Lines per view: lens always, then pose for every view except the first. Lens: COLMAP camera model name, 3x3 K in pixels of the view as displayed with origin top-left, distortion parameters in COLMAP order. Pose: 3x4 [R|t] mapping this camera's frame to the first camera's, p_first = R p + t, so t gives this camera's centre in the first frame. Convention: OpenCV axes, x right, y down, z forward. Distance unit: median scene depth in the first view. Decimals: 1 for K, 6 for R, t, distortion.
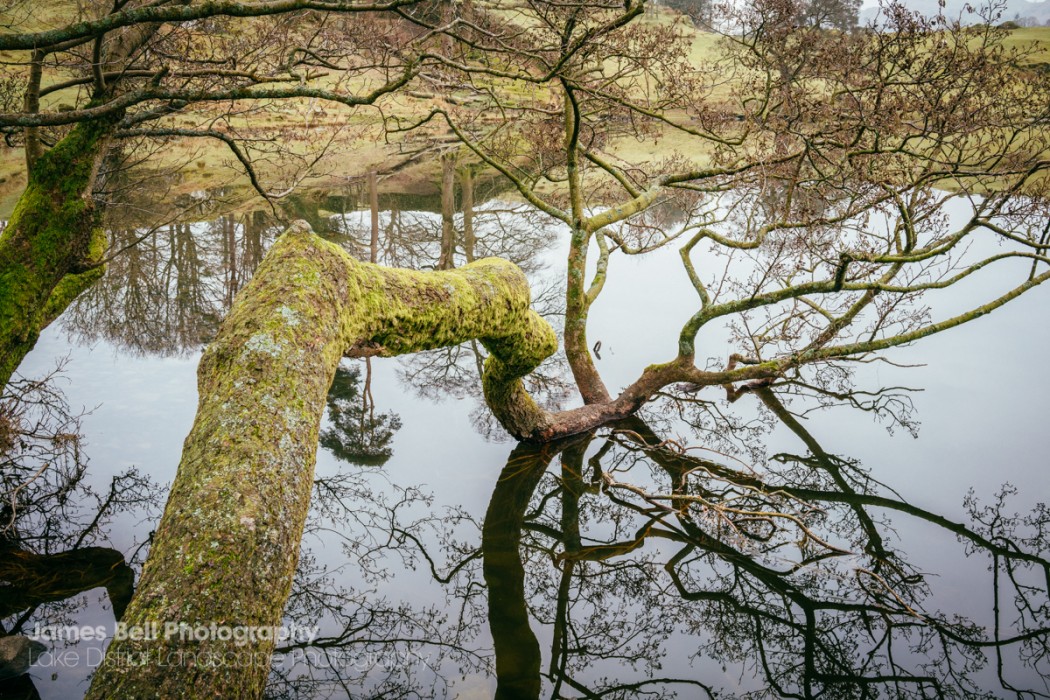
lens RADIAL K [[1070.8, 0, 523.4], [0, 1070.8, 348.3], [0, 0, 1]] dist [0.054116, -0.209439]
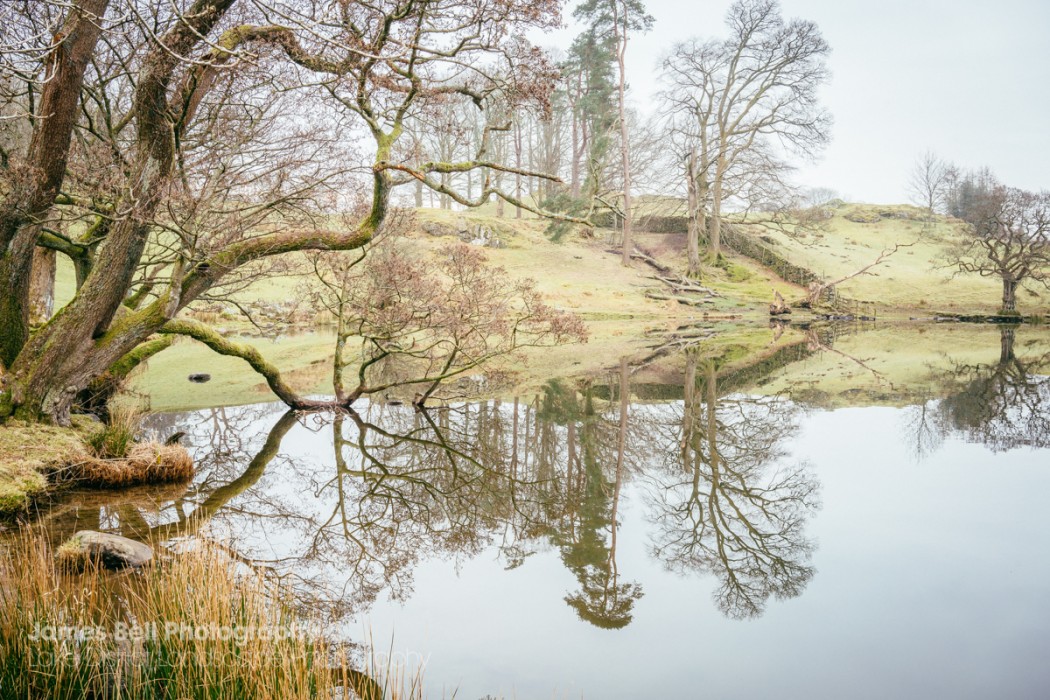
lens RADIAL K [[1070.8, 0, 523.4], [0, 1070.8, 348.3], [0, 0, 1]] dist [0.054116, -0.209439]
pose [[0.953496, 0.016825, -0.300937, 0.095353], [-0.072256, 0.982086, -0.174031, 0.025630], [0.292617, 0.187683, 0.937630, -0.098523]]
